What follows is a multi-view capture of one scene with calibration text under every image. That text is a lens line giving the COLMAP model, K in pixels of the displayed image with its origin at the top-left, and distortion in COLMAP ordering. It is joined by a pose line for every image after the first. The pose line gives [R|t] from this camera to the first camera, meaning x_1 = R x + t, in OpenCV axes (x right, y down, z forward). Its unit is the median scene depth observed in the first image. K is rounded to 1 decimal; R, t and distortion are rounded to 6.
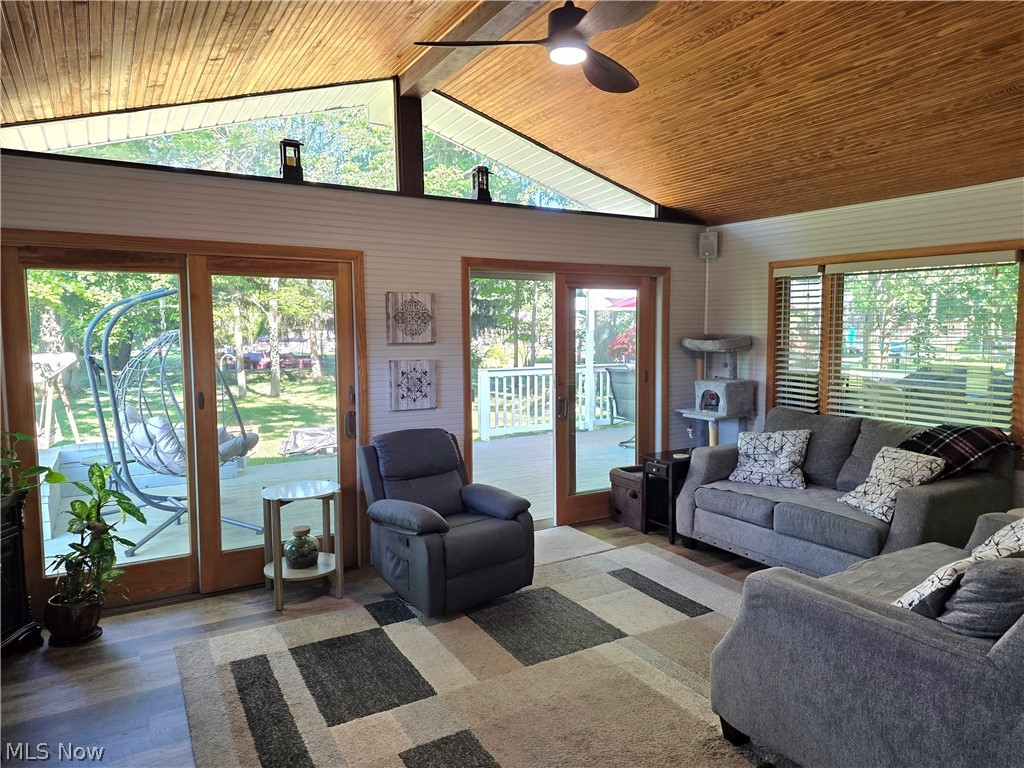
lens RADIAL K [[685.7, 0, 513.4], [0, 685.7, 381.2], [0, 0, 1]] dist [0.053674, -0.045575]
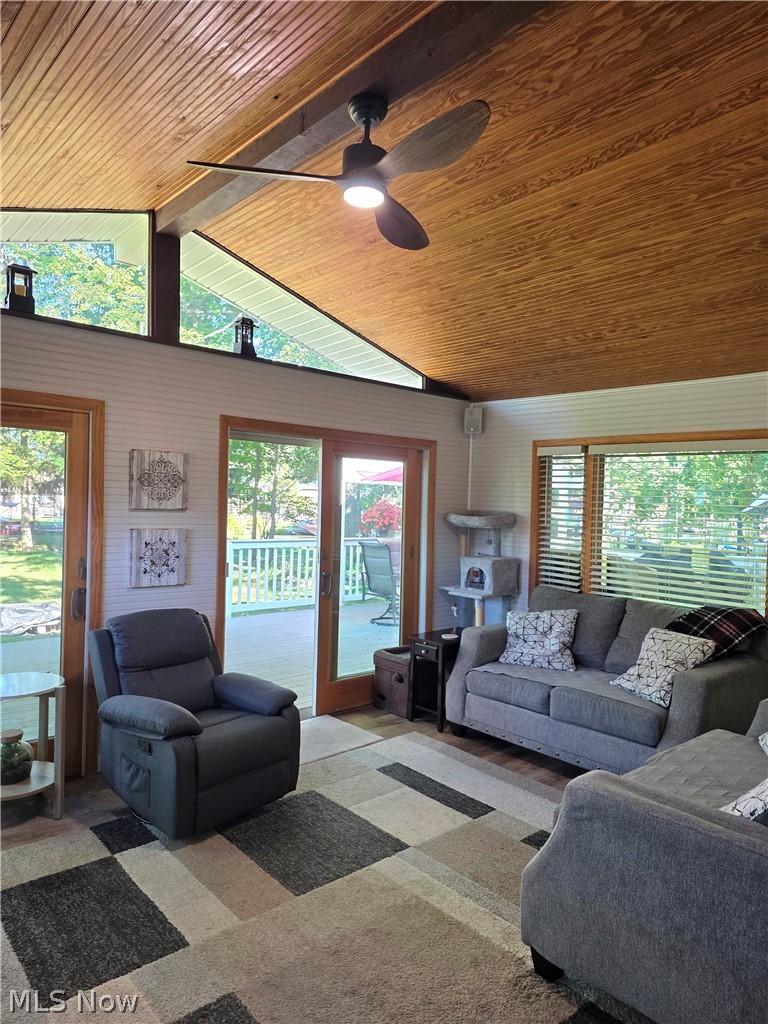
lens RADIAL K [[685.7, 0, 386.3], [0, 685.7, 514.1], [0, 0, 1]] dist [0.053674, -0.045575]
pose [[0.979681, 0.029221, 0.198423, -0.043894], [-0.017516, 0.998015, -0.060488, -0.002099], [-0.199796, 0.055783, 0.978248, 0.097300]]
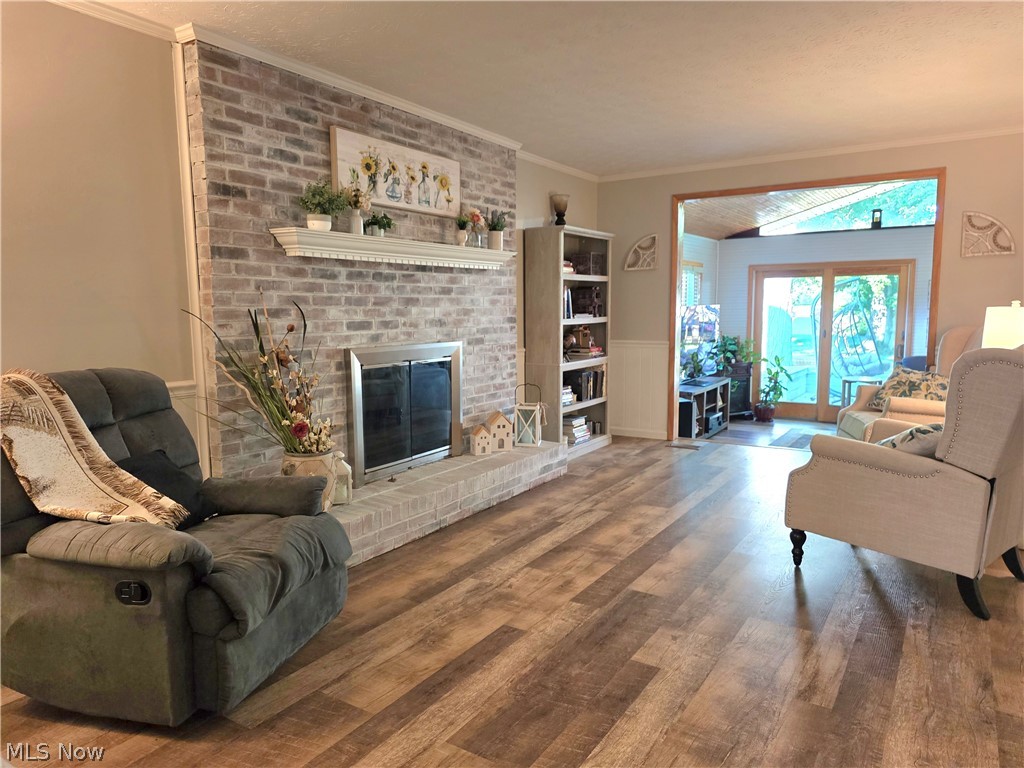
lens RADIAL K [[685.7, 0, 515.3], [0, 685.7, 379.5], [0, 0, 1]] dist [0.053674, -0.045575]
pose [[0.446839, 0.096338, -0.889412, 1.099173], [-0.058249, 0.995208, 0.078533, 0.057447], [0.892716, 0.016716, 0.450310, -0.893832]]
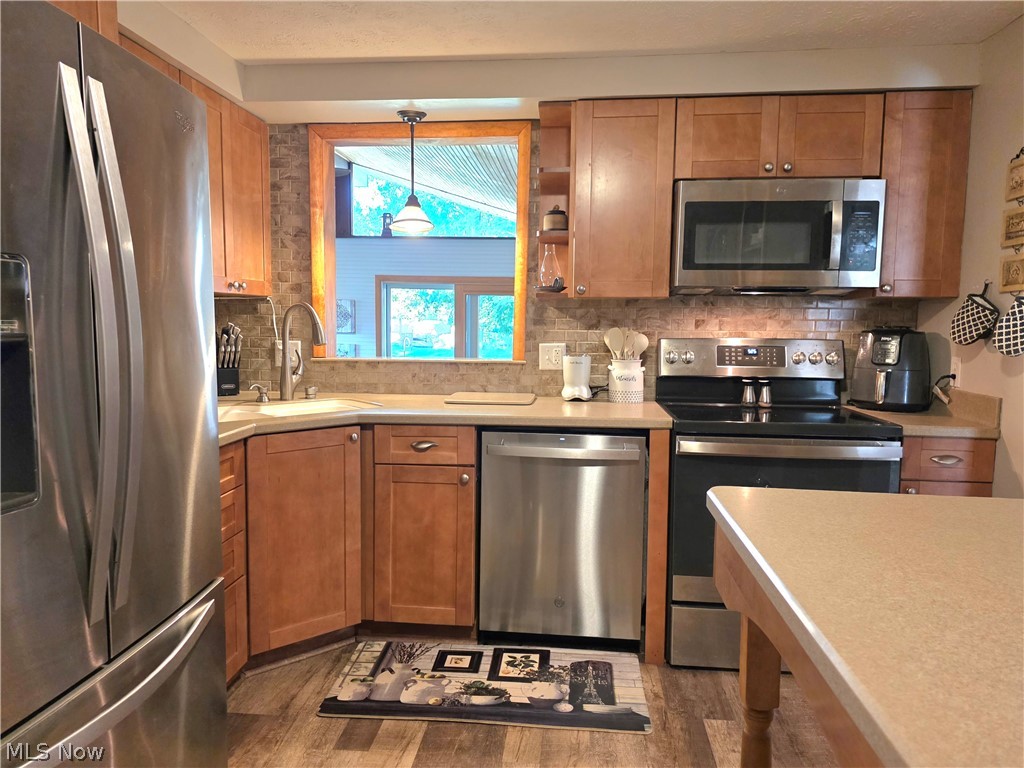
lens RADIAL K [[685.7, 0, 519.5], [0, 685.7, 382.4], [0, 0, 1]] dist [0.053674, -0.045575]
pose [[0.809352, 0.063268, -0.583906, 1.219256], [-0.058159, 0.997928, 0.027516, -0.011495], [0.584438, 0.011689, 0.811355, -0.020483]]
